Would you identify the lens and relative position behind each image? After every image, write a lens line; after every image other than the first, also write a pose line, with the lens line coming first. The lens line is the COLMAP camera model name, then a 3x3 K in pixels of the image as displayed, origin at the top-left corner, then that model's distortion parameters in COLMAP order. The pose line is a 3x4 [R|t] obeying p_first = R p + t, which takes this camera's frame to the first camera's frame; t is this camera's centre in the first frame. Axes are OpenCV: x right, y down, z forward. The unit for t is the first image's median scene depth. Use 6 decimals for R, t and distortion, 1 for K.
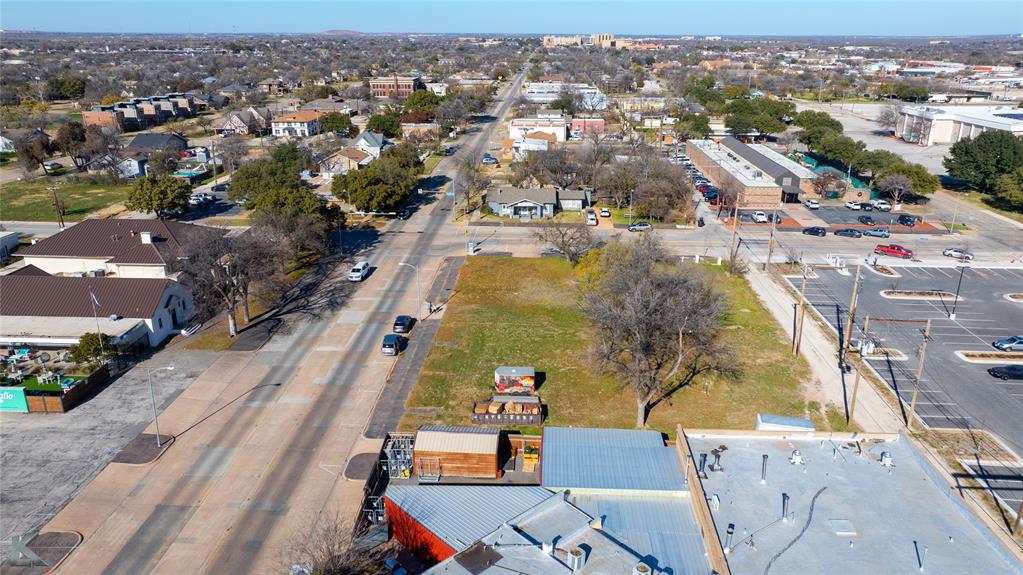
lens RADIAL K [[718.4, 0, 518.0], [0, 718.4, 284.6], [0, 0, 1]] dist [-0.031335, 0.030284]
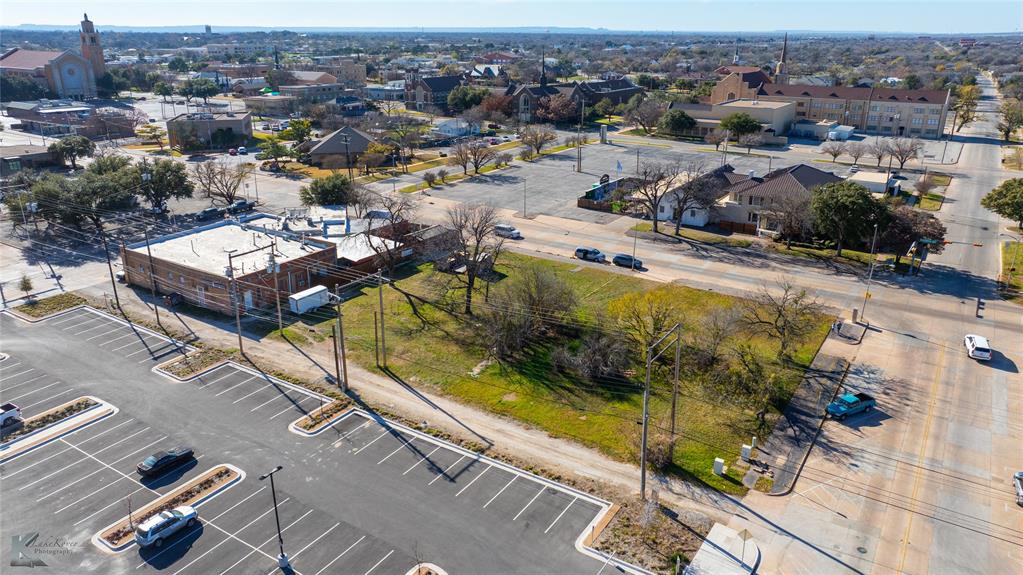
lens RADIAL K [[718.4, 0, 518.0], [0, 718.4, 284.6], [0, 0, 1]] dist [-0.031335, 0.030284]
pose [[-0.502952, 0.283541, -0.816482, 0.818296], [-0.290802, 0.834072, 0.468784, -0.375981], [0.813925, 0.473210, -0.337044, 1.123294]]
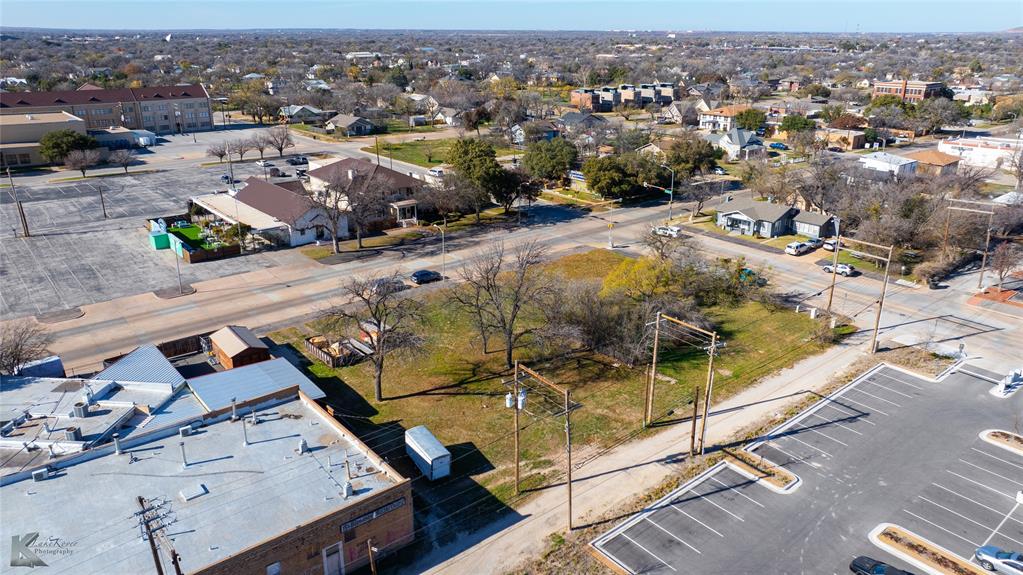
lens RADIAL K [[718.4, 0, 518.0], [0, 718.4, 284.6], [0, 0, 1]] dist [-0.031335, 0.030284]
pose [[0.676943, 0.245765, -0.693792, 0.642183], [-0.245030, 0.964089, 0.102434, -0.076179], [0.694052, 0.100658, 0.712853, 0.256808]]
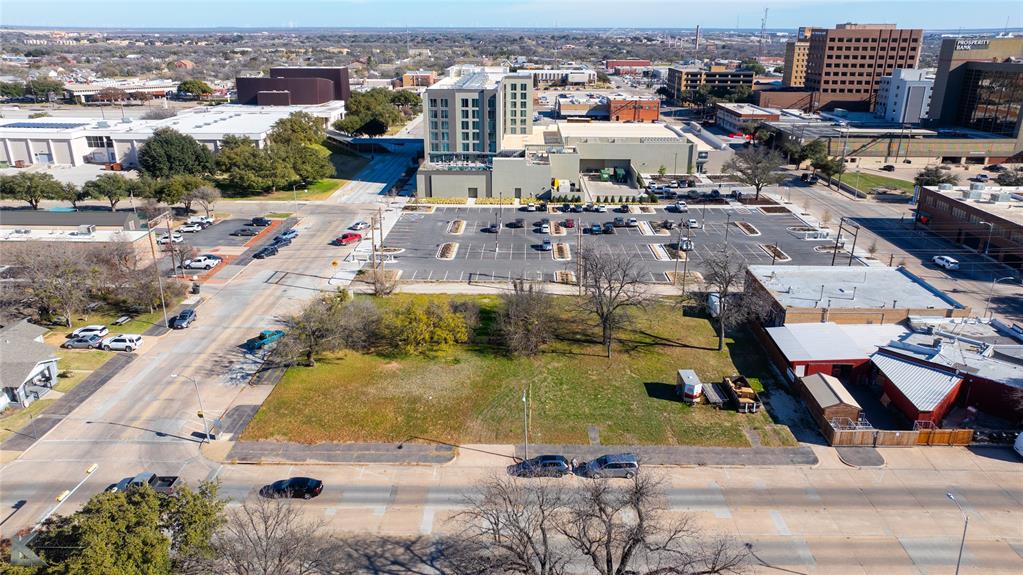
lens RADIAL K [[718.4, 0, 518.0], [0, 718.4, 284.6], [0, 0, 1]] dist [-0.031335, 0.030284]
pose [[-0.029359, -0.338999, 0.940329, -0.699737], [0.327251, 0.885629, 0.329496, -0.323058], [-0.944481, 0.317397, 0.084937, 0.795853]]
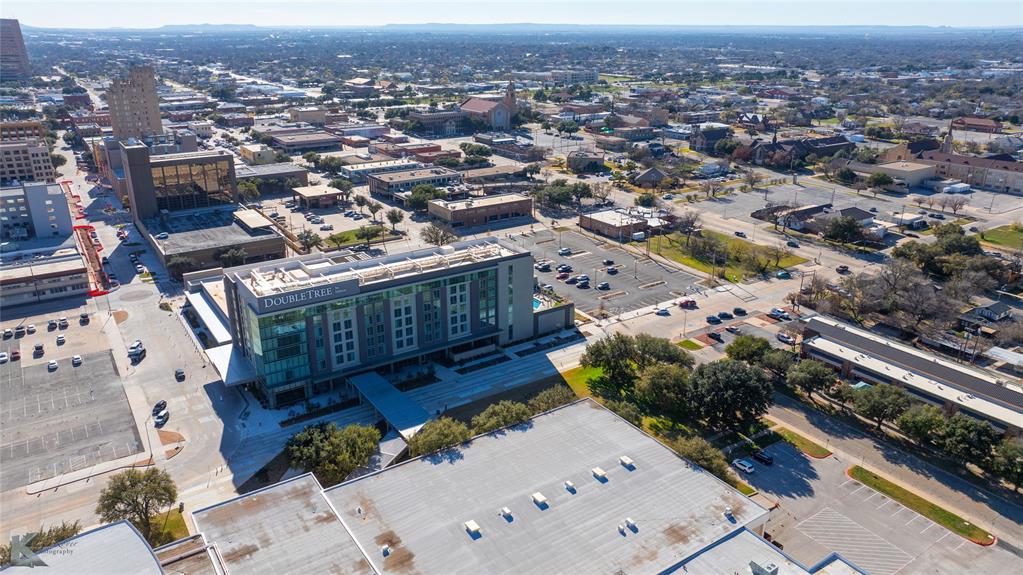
lens RADIAL K [[718.4, 0, 518.0], [0, 718.4, 284.6], [0, 0, 1]] dist [-0.031335, 0.030284]
pose [[-0.802186, 0.197879, -0.563331, 2.265170], [-0.201520, 0.798393, 0.567414, -1.241473], [0.562039, 0.568694, -0.600583, 2.182891]]
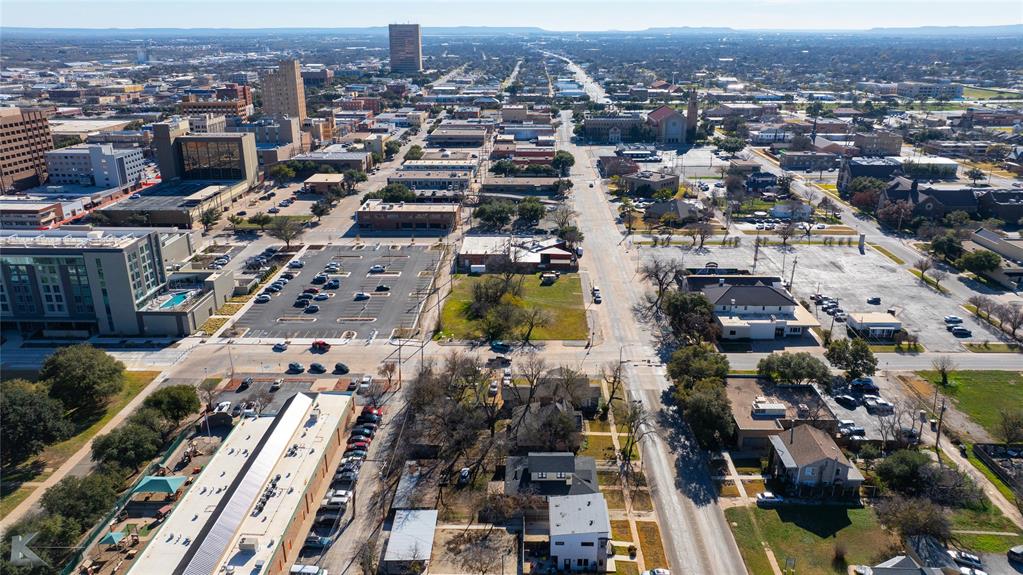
lens RADIAL K [[718.4, 0, 518.0], [0, 718.4, 284.6], [0, 0, 1]] dist [-0.031335, 0.030284]
pose [[-0.999722, 0.004507, -0.023157, 0.153402], [-0.011042, 0.778034, 0.628125, -1.361562], [0.020848, 0.628206, -0.777768, 2.557321]]
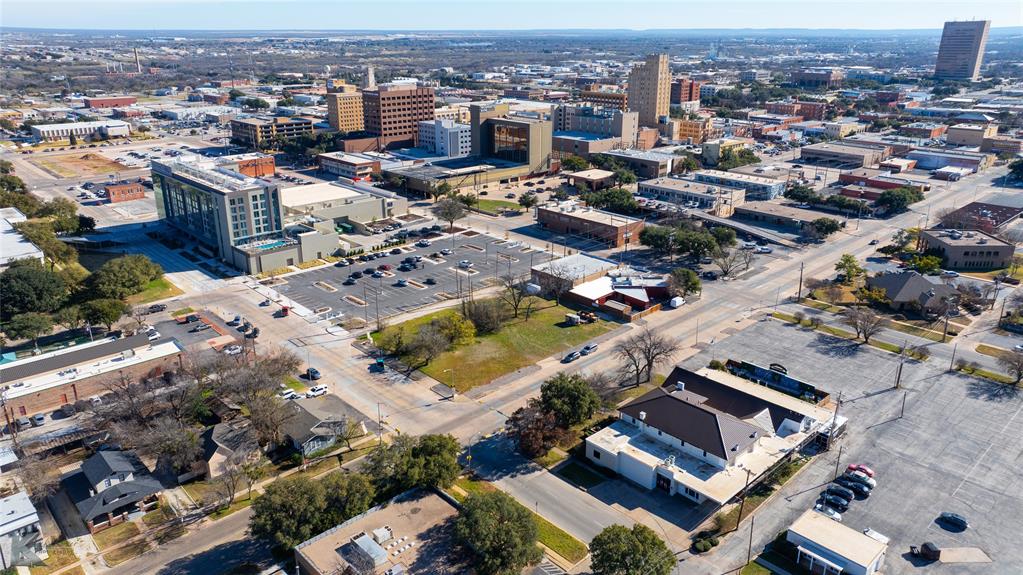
lens RADIAL K [[718.4, 0, 518.0], [0, 718.4, 284.6], [0, 0, 1]] dist [-0.031335, 0.030284]
pose [[-0.719690, -0.237154, 0.652537, -1.123975], [0.225328, 0.809200, 0.542607, -1.049213], [-0.656715, 0.537544, -0.528935, 1.778090]]
